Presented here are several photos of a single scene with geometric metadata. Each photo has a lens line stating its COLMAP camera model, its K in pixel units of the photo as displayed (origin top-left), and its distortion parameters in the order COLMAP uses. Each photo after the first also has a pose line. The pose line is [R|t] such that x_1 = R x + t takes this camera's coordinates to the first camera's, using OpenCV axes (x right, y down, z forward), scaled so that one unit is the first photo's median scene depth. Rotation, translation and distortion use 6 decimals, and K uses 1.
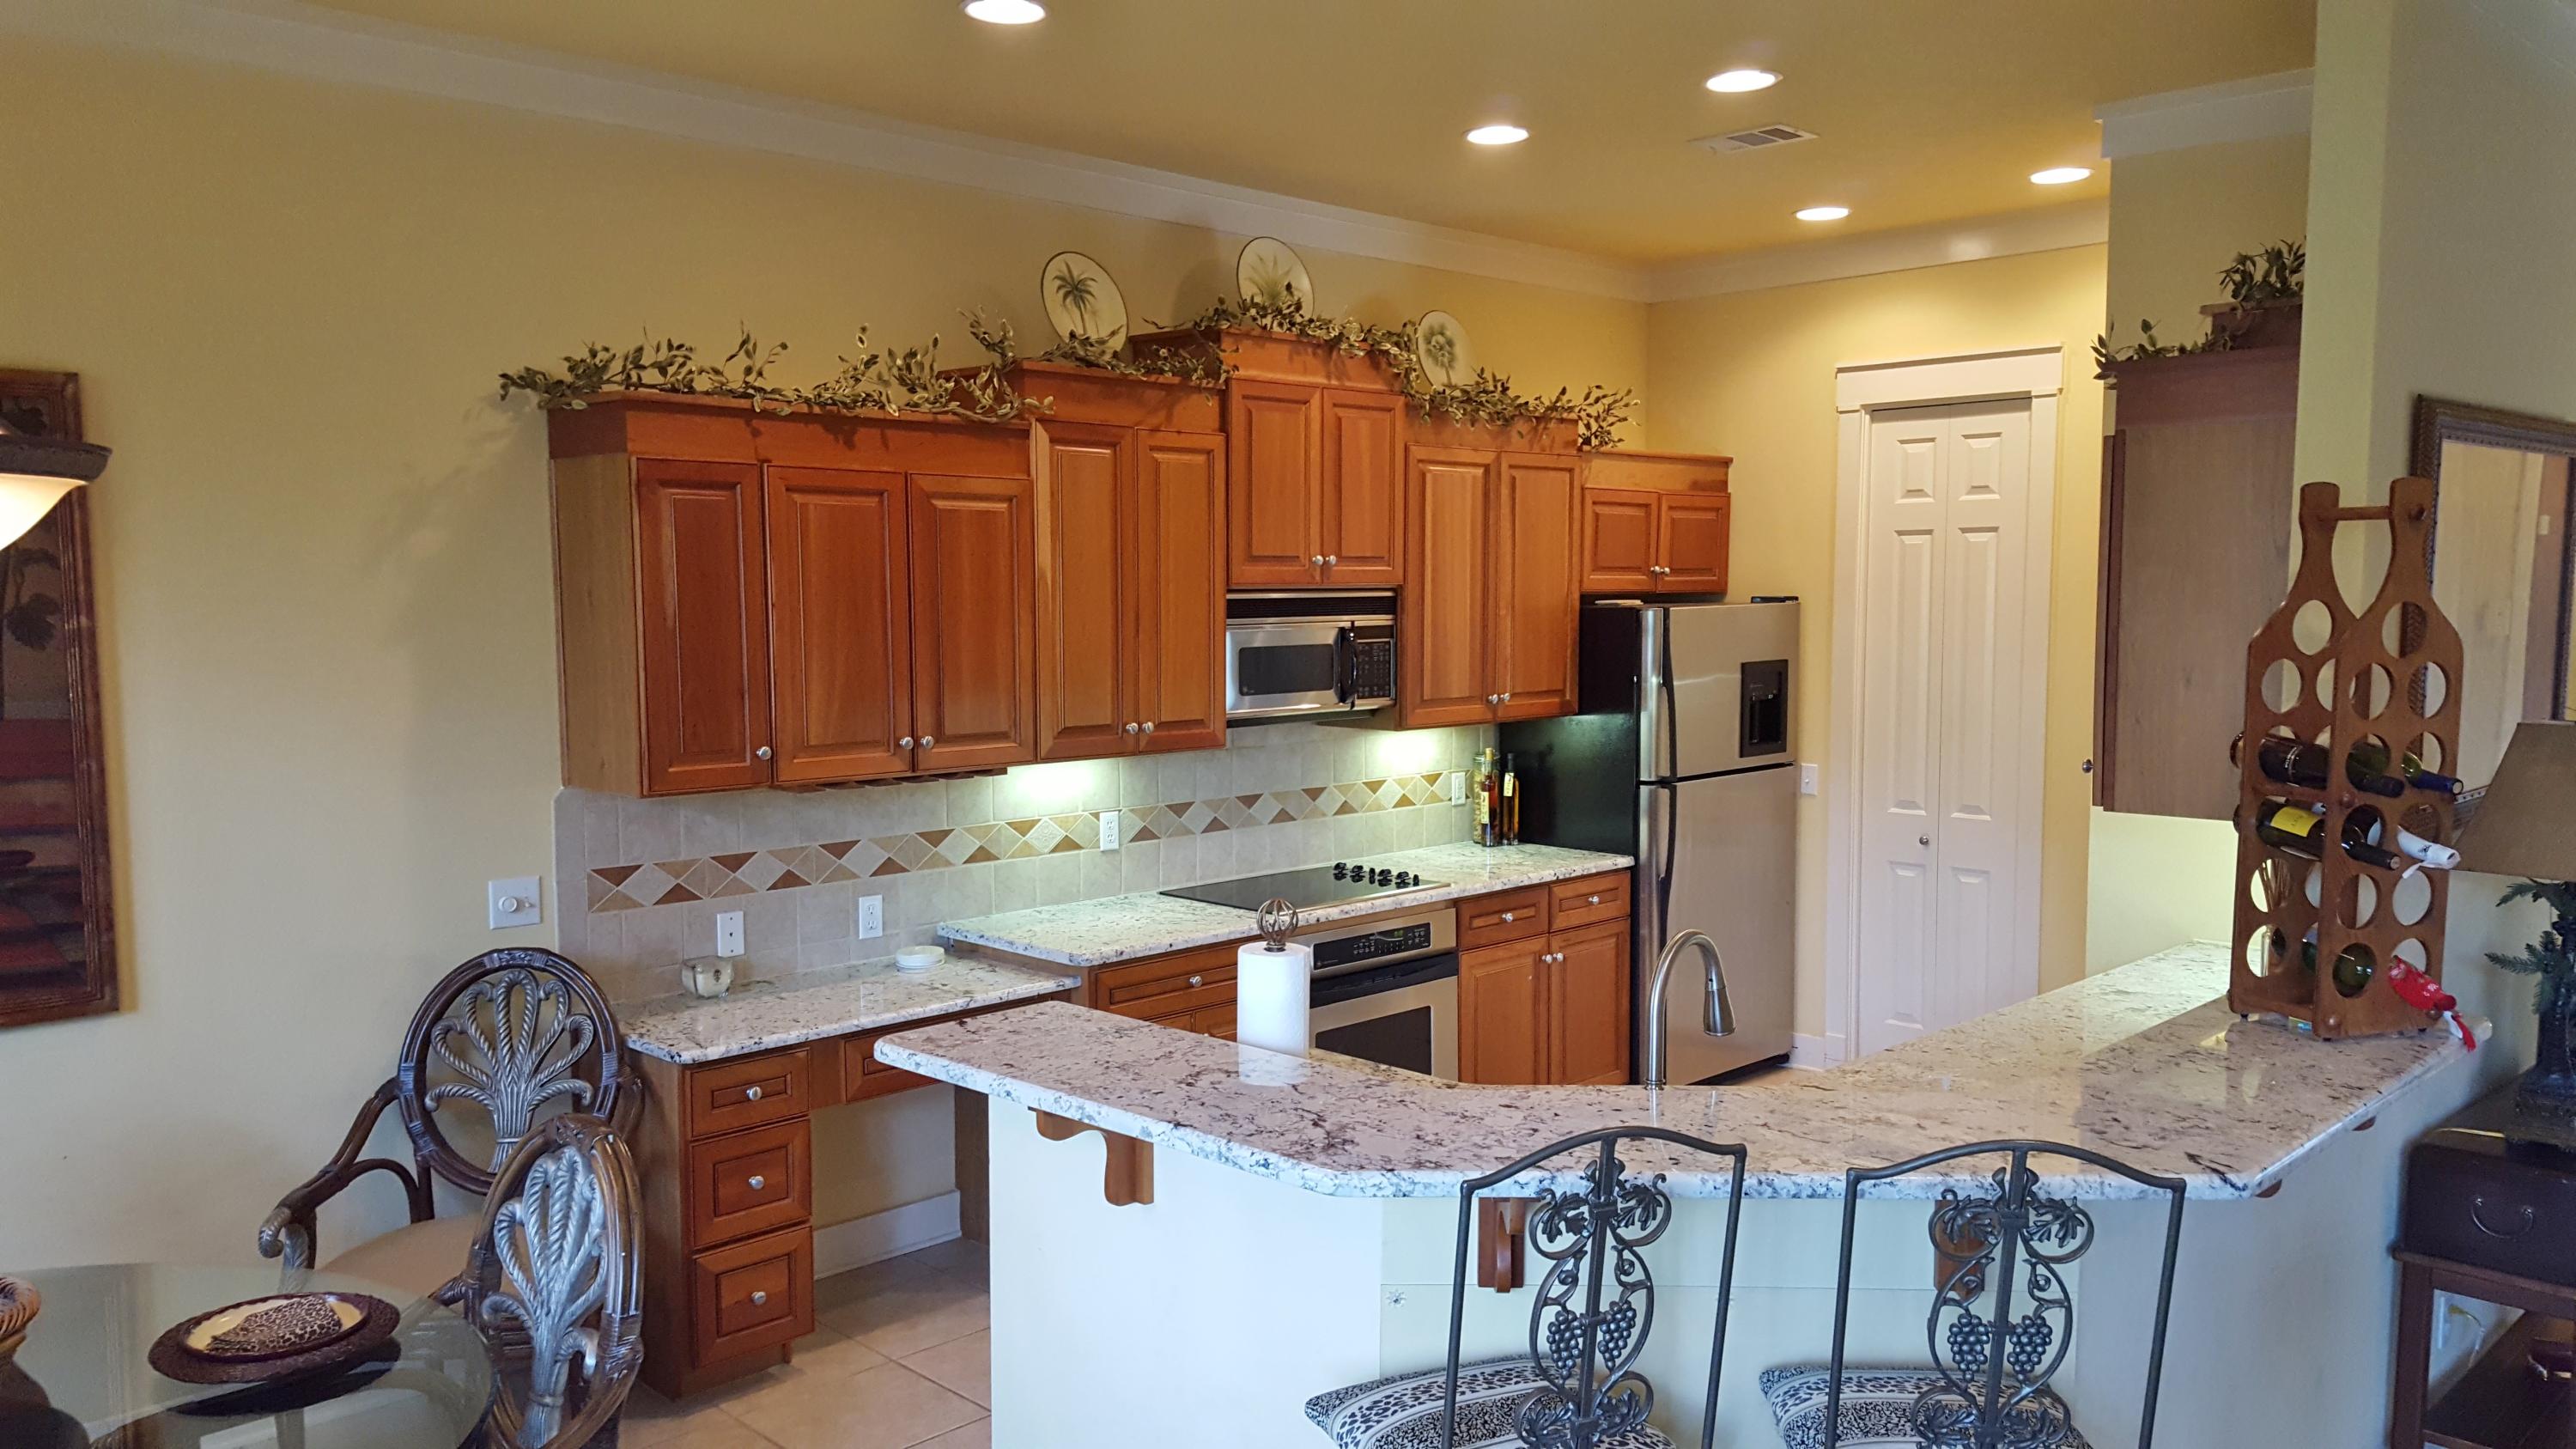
lens RADIAL K [[1860.2, 0, 1288.0], [0, 1860.2, 724.5], [0, 0, 1]] dist [0.115070, -0.164032]
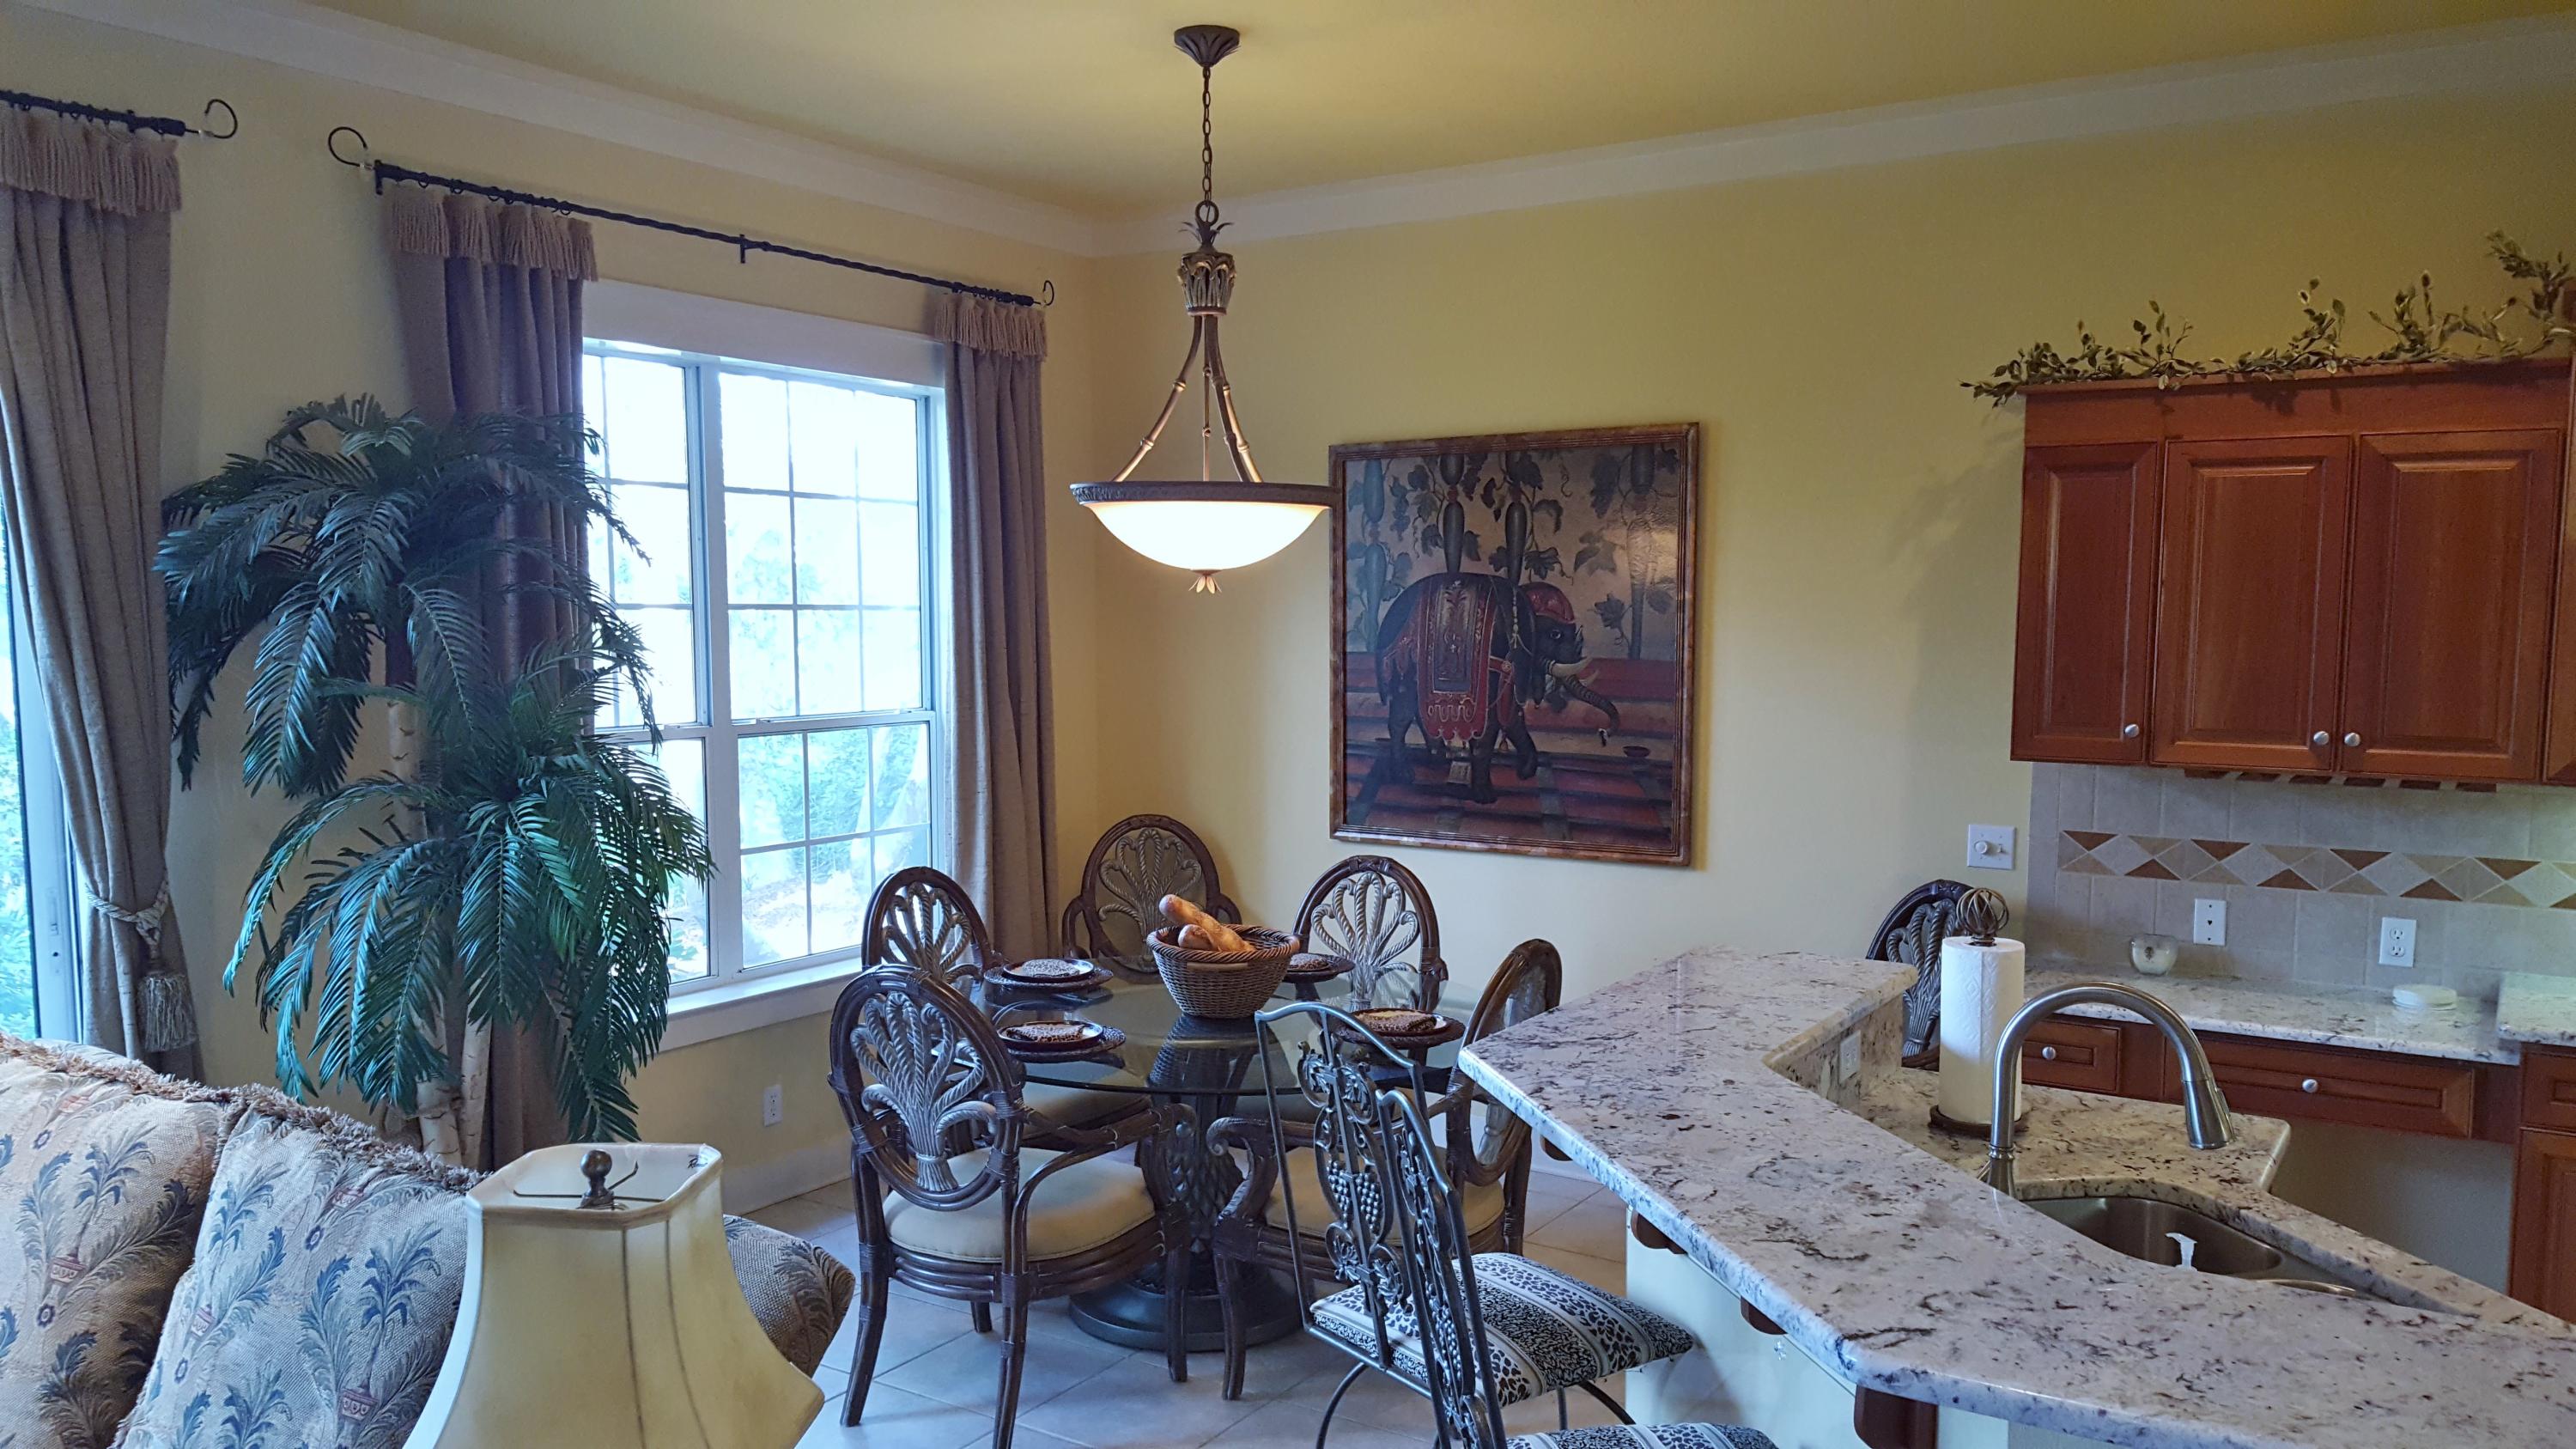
lens RADIAL K [[1860.2, 0, 1288.0], [0, 1860.2, 724.5], [0, 0, 1]] dist [0.115070, -0.164032]
pose [[0.227052, 0.070843, -0.971303, 0.586511], [-0.076342, 0.995576, 0.054768, -0.008857], [0.970886, 0.061716, 0.231456, 0.321040]]
